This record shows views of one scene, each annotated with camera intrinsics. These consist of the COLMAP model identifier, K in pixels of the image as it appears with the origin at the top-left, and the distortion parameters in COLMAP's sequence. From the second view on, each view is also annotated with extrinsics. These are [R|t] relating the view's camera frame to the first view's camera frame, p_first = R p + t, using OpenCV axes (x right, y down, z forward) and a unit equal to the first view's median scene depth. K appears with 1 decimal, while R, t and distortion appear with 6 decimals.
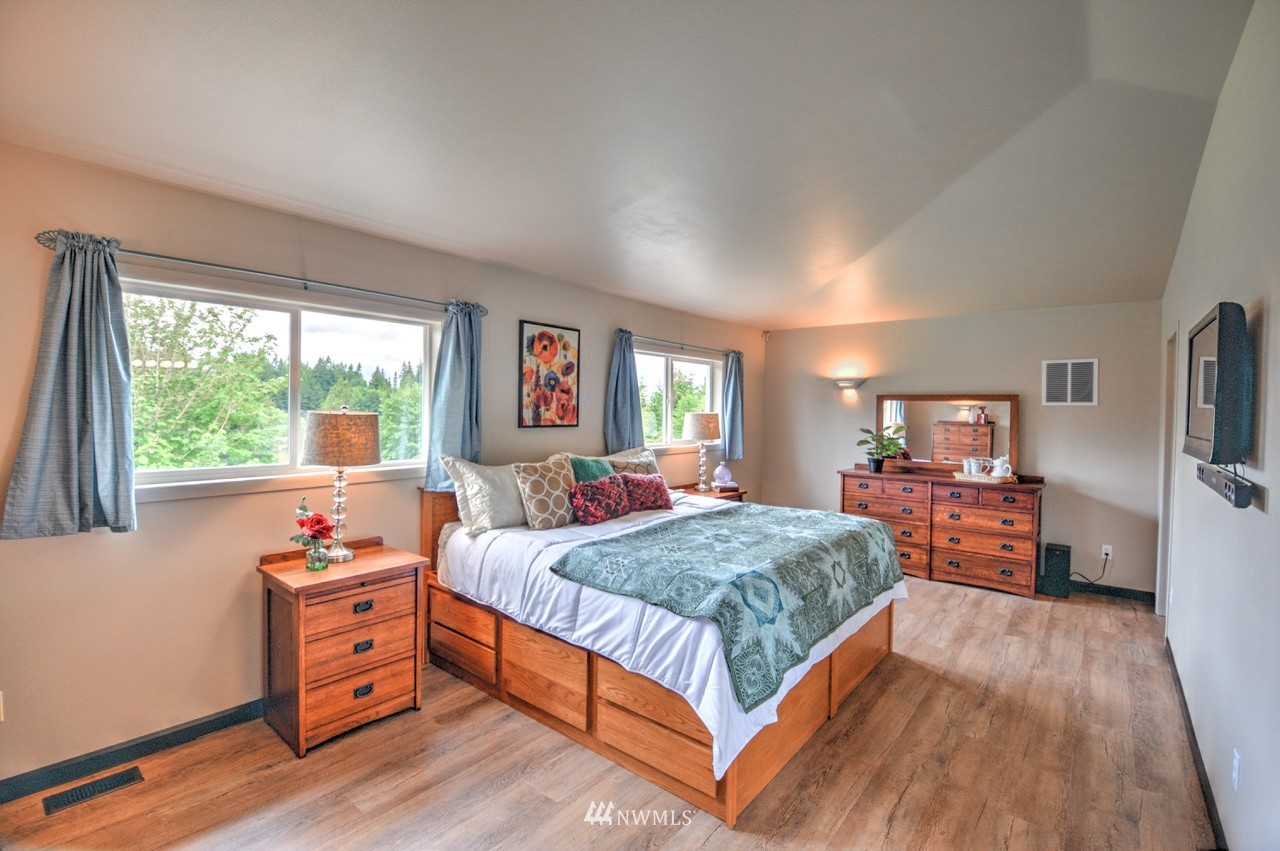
lens RADIAL K [[553.2, 0, 646.7], [0, 553.2, 424.0], [0, 0, 1]] dist [0.000266, -0.000604]
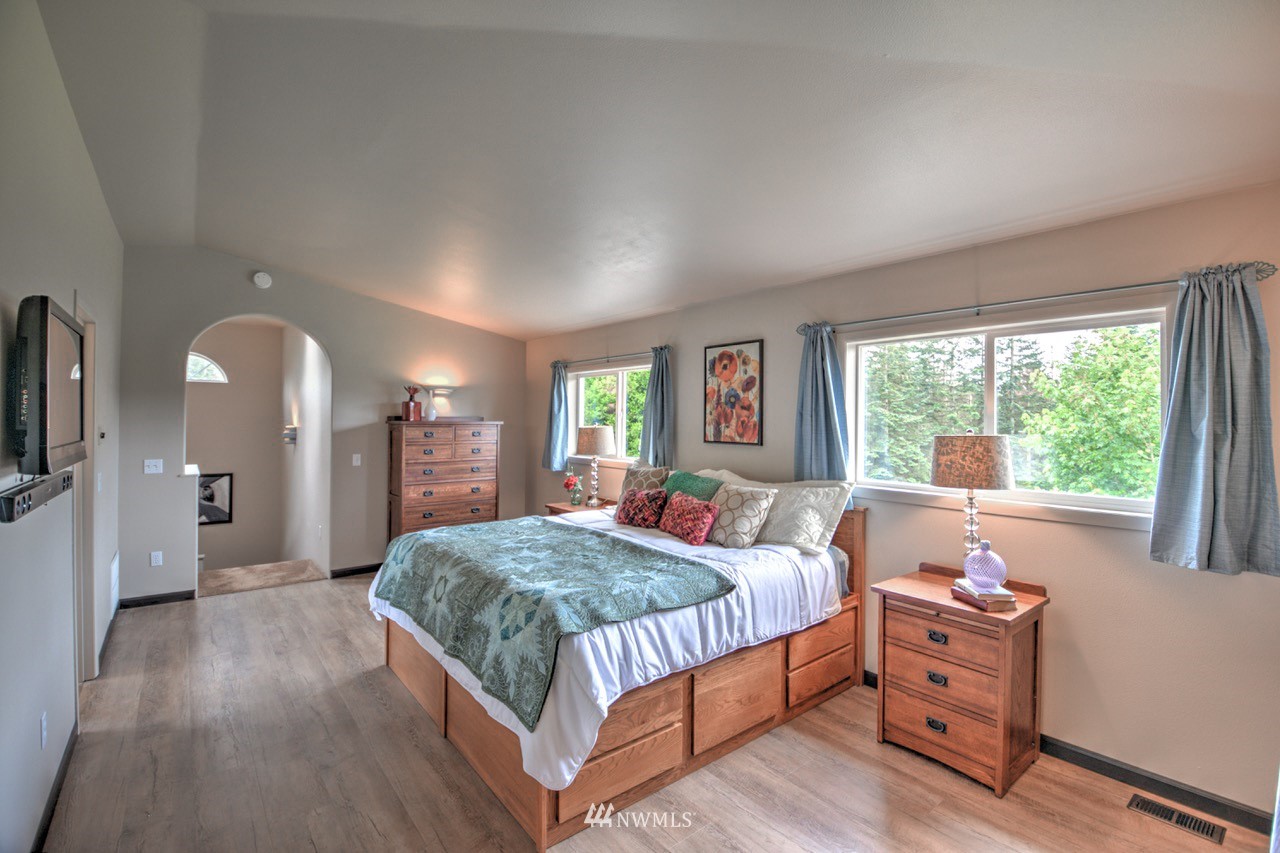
lens RADIAL K [[553.2, 0, 647.0], [0, 553.2, 426.2], [0, 0, 1]] dist [0.000266, -0.000604]
pose [[-0.174750, -0.012334, -0.984536, 0.844978], [-0.045417, 0.998958, -0.004454, -0.015368], [0.983565, 0.043936, -0.175128, 1.025159]]
